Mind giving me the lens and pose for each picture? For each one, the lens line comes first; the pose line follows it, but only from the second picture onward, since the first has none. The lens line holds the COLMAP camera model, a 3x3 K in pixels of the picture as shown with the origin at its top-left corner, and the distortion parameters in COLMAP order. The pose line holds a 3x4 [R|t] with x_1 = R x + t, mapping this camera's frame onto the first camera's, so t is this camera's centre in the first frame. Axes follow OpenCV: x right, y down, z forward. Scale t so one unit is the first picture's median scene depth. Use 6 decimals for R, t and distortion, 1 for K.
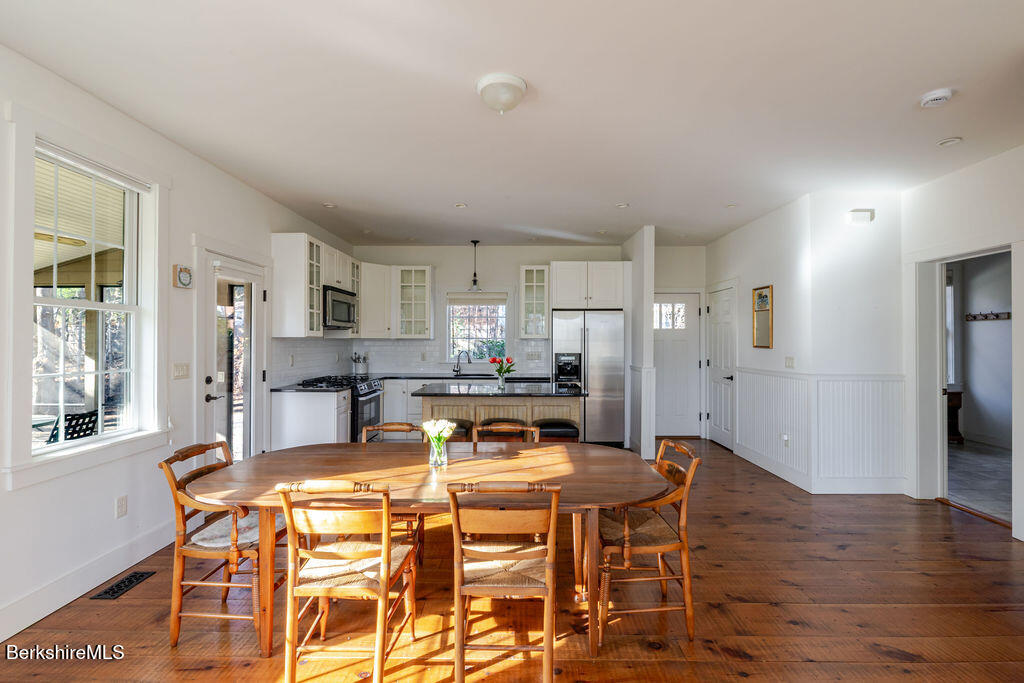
lens RADIAL K [[449.4, 0, 512.0], [0, 449.4, 341.5], [0, 0, 1]] dist [-0.013416, 0.000373]
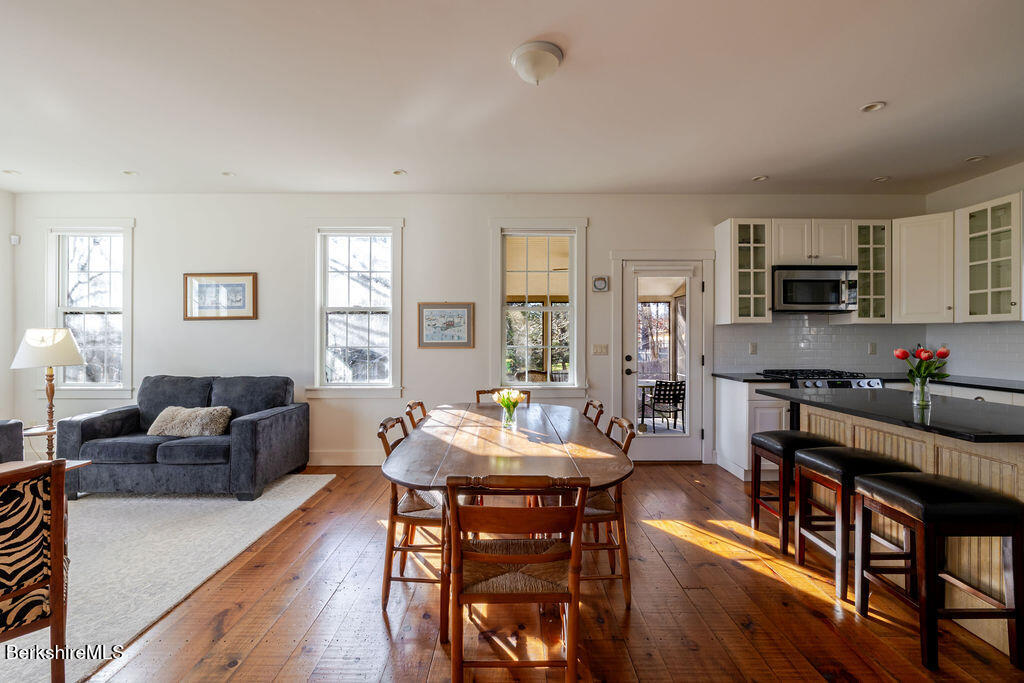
lens RADIAL K [[449.4, 0, 512.0], [0, 449.4, 341.5], [0, 0, 1]] dist [-0.013416, 0.000373]
pose [[0.024535, 0.006638, -0.999677, 0.522491], [0.000819, 0.999977, 0.006660, 0.022552], [0.999699, -0.000983, 0.024529, 0.504780]]
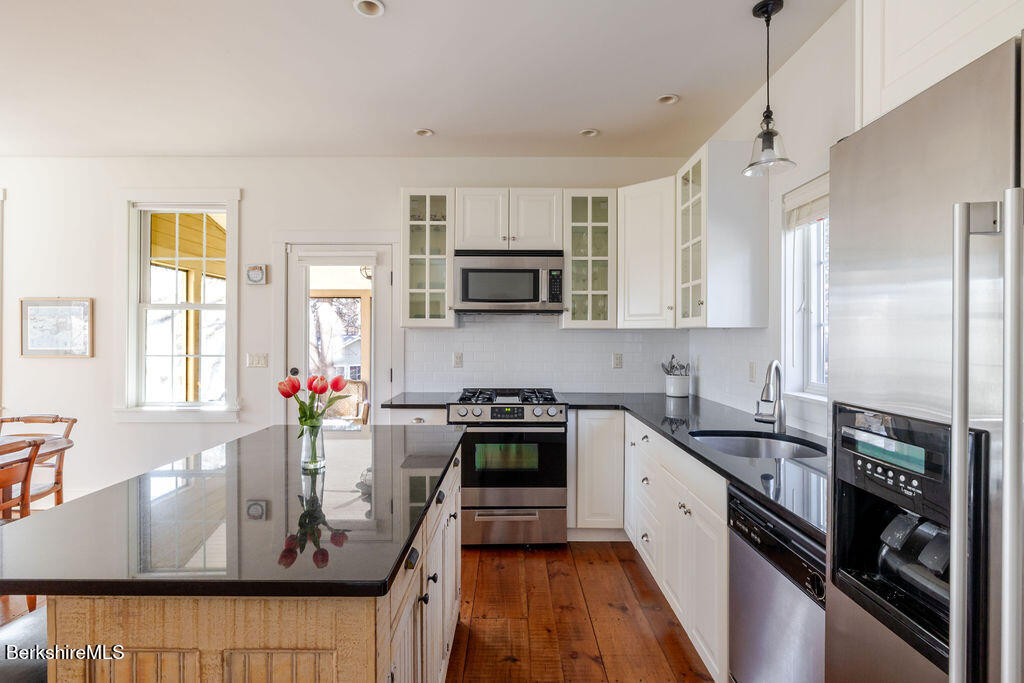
lens RADIAL K [[497.7, 0, 516.4], [0, 497.7, 336.0], [0, 0, 1]] dist [-0.011347, -0.000127]
pose [[0.016192, -0.002905, -0.999865, 0.369056], [-0.004318, 0.999986, -0.002976, 0.005363], [0.999860, 0.004365, 0.016179, 1.204124]]
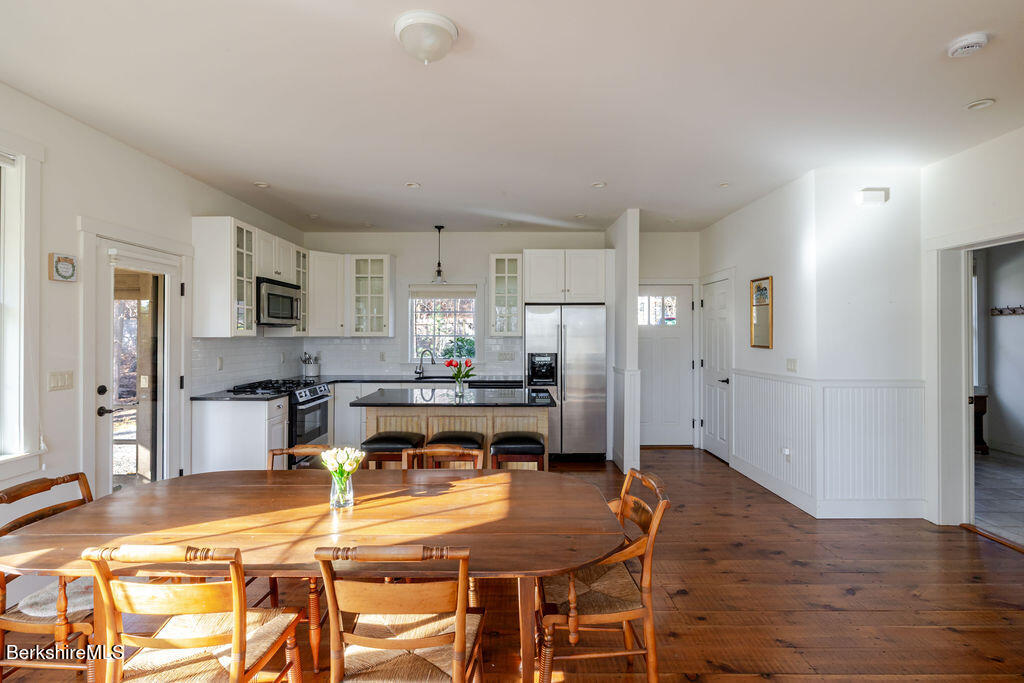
lens RADIAL K [[477.4, 0, 505.6], [0, 477.4, 336.2], [0, 0, 1]] dist [-0.011042, -0.000159]
pose [[0.999988, -0.001548, 0.004553, 0.064279], [0.001538, 0.999996, 0.002198, -0.012985], [-0.004556, -0.002191, 0.999987, 0.083108]]
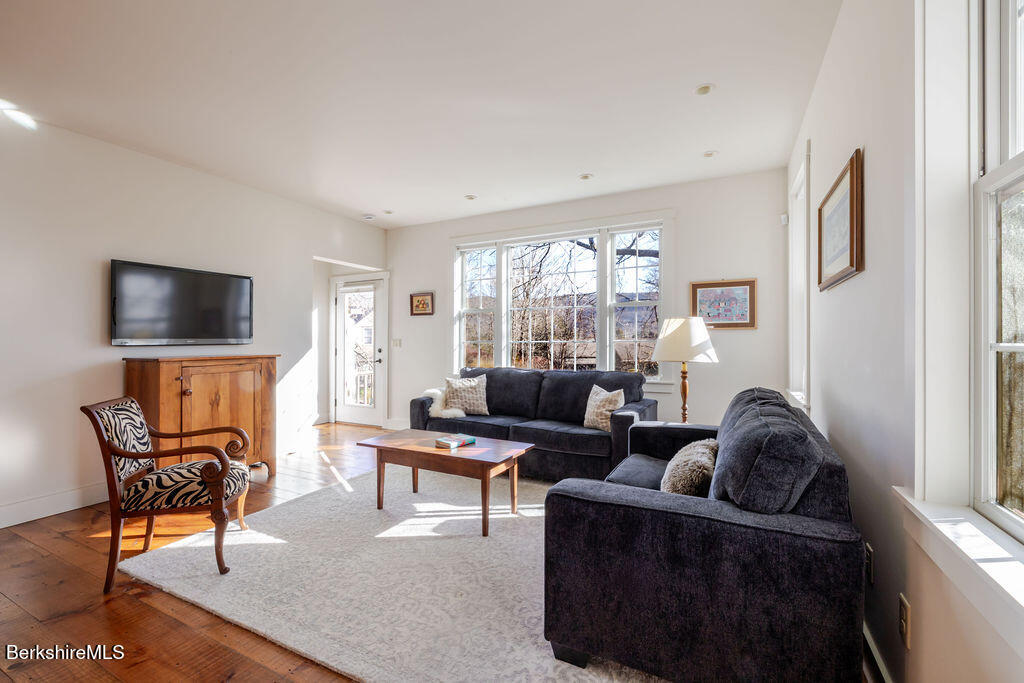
lens RADIAL K [[438.0, 0, 514.4], [0, 438.0, 339.3], [0, 0, 1]] dist [-0.000491, 0.000152]
pose [[-0.896315, 0.004451, 0.443396, -0.444774], [0.004793, 0.999988, -0.000349, 0.036354], [-0.443393, 0.001812, -0.896326, 0.420202]]
